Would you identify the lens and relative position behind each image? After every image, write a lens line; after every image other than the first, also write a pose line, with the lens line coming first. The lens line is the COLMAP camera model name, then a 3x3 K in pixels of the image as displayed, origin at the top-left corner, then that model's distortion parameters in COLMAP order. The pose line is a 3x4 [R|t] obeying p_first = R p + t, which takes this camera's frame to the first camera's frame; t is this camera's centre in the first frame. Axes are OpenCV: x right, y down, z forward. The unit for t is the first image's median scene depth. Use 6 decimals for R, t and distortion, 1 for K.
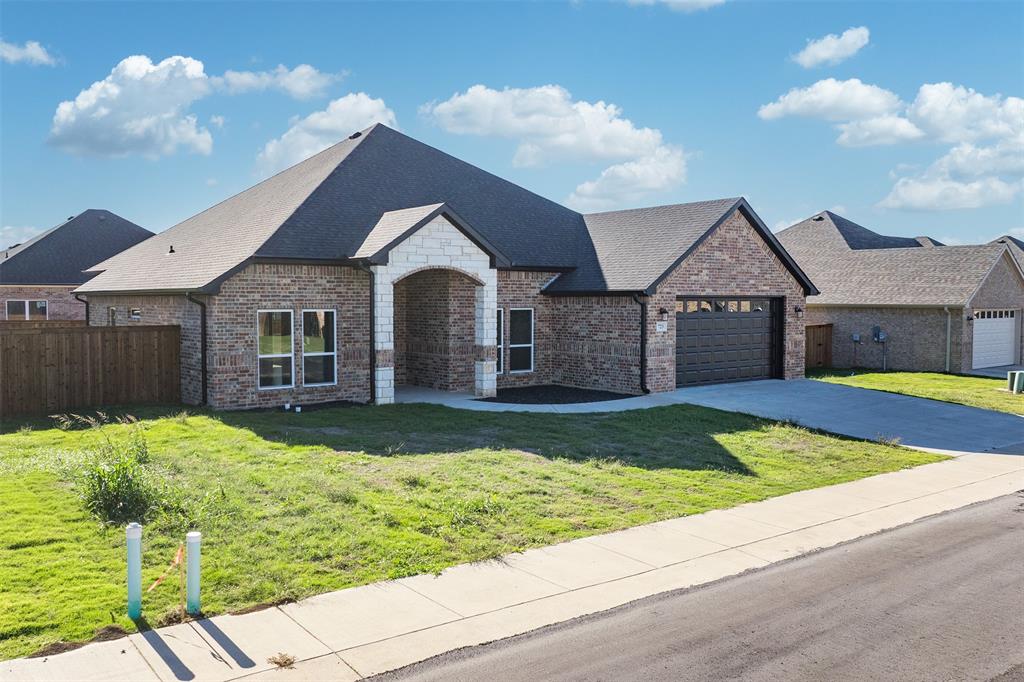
lens RADIAL K [[856.1, 0, 494.1], [0, 856.1, 341.3], [0, 0, 1]] dist [-0.013820, -0.023710]
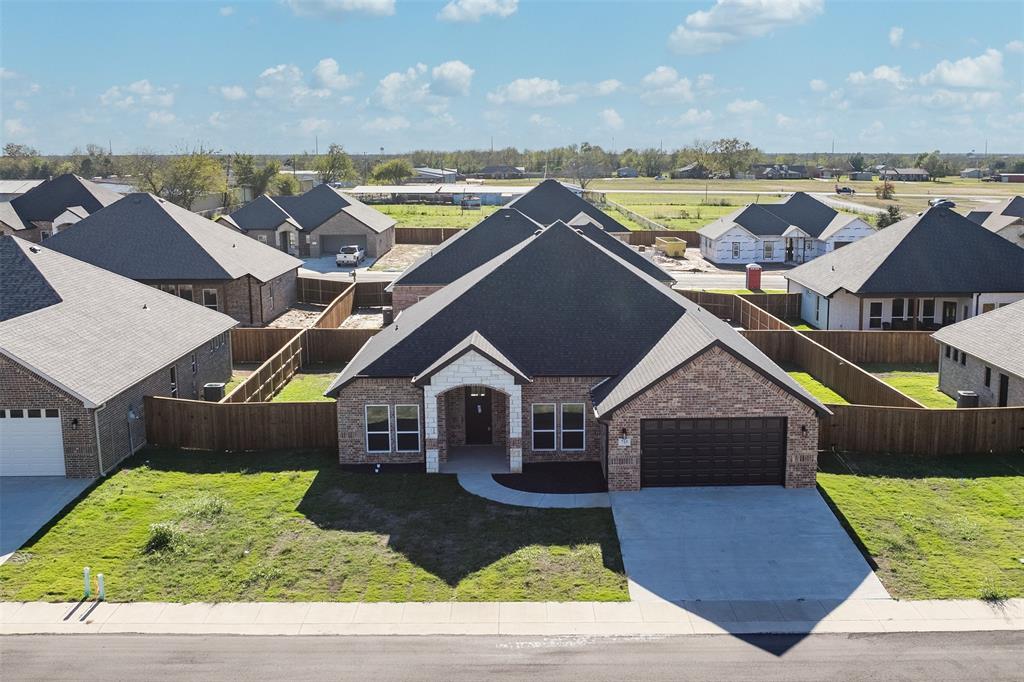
lens RADIAL K [[1023.2, 0, 535.9], [0, 1023.2, 354.5], [0, 0, 1]] dist [0.007019, 0.000000]
pose [[0.804893, 0.102601, -0.584482, 0.983886], [-0.020363, 0.989135, 0.145591, -0.373120], [0.593070, -0.105284, 0.798238, -0.310226]]
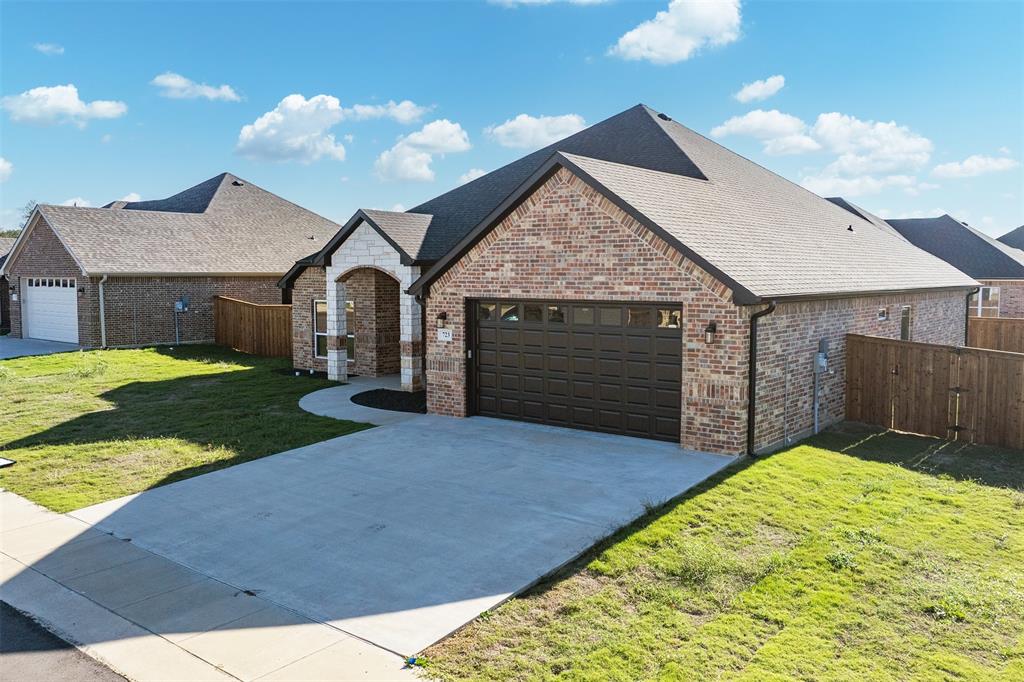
lens RADIAL K [[831.4, 0, 505.5], [0, 831.4, 343.3], [0, 0, 1]] dist [-0.012288, -0.007217]
pose [[0.242904, 0.079842, -0.966759, 0.978473], [-0.051863, 0.996251, 0.069247, -0.066978], [0.968663, 0.033319, 0.246134, 0.860332]]
